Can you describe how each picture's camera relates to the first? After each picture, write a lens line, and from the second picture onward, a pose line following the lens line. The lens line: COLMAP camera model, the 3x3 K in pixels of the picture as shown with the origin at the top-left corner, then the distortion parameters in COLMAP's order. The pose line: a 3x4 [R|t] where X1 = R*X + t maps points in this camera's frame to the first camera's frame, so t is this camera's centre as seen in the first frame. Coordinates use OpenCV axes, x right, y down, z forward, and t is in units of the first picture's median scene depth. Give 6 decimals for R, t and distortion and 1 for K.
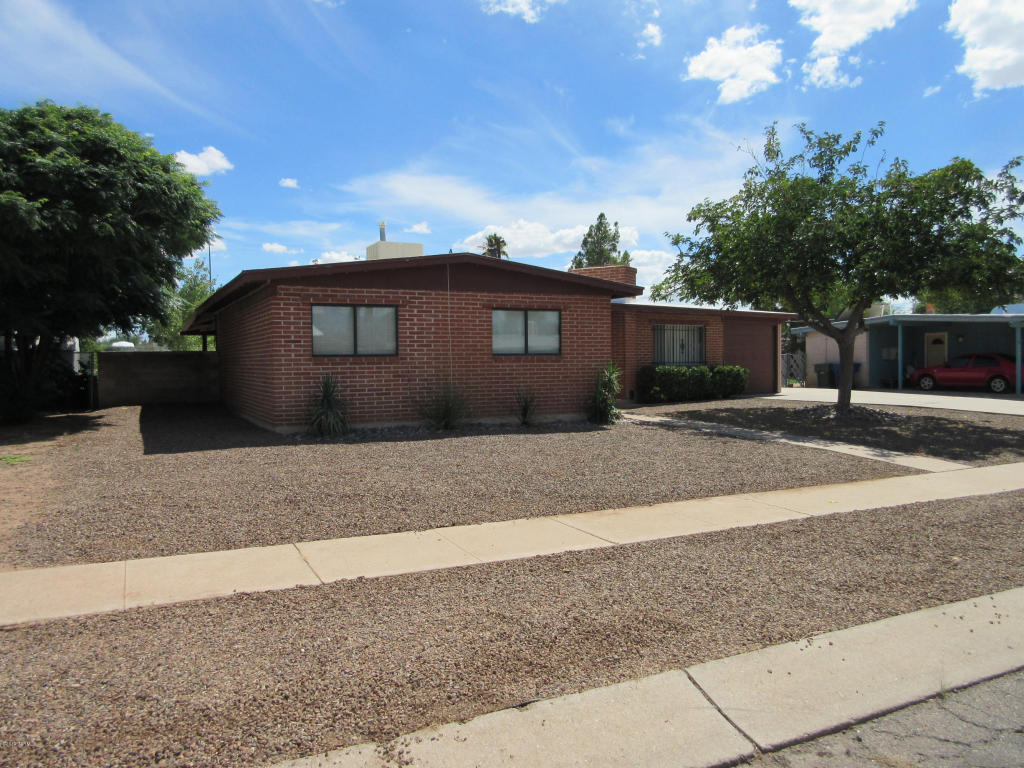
lens RADIAL K [[762.7, 0, 510.9], [0, 762.7, 389.4], [0, 0, 1]] dist [-0.012015, 0.009962]
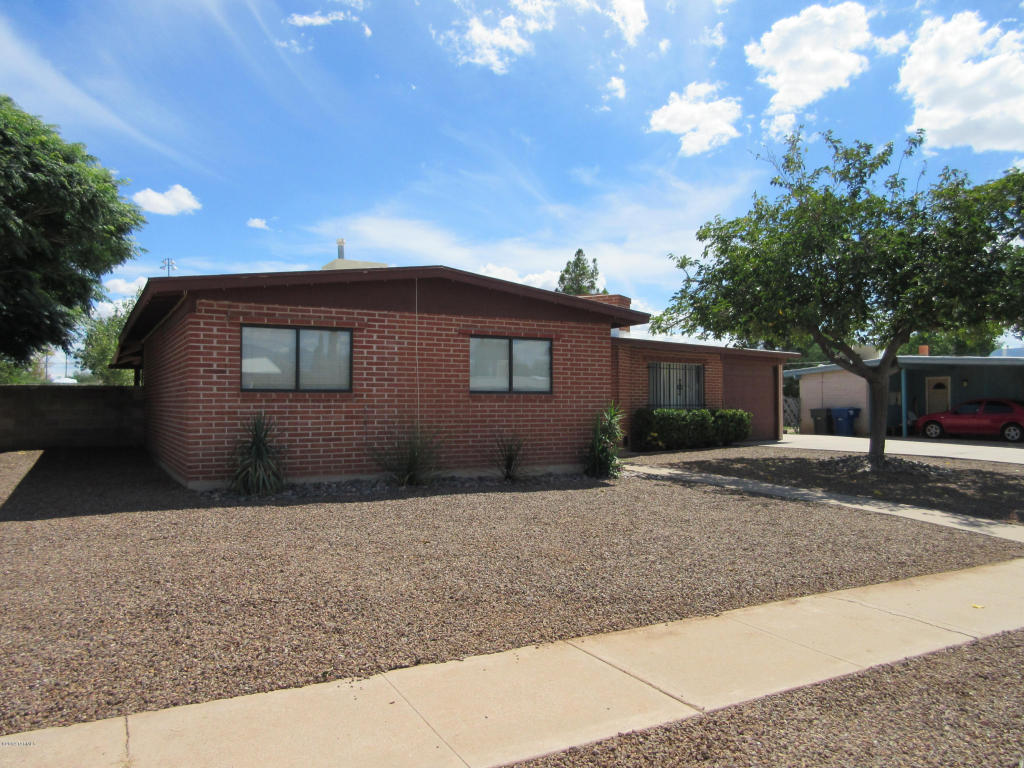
lens RADIAL K [[762.7, 0, 511.2], [0, 762.7, 393.2], [0, 0, 1]] dist [-0.012015, 0.009962]
pose [[0.998871, 0.011135, 0.046171, -0.015681], [-0.008757, 0.998640, -0.051390, -0.002700], [-0.046681, 0.050927, 0.997611, 0.172375]]
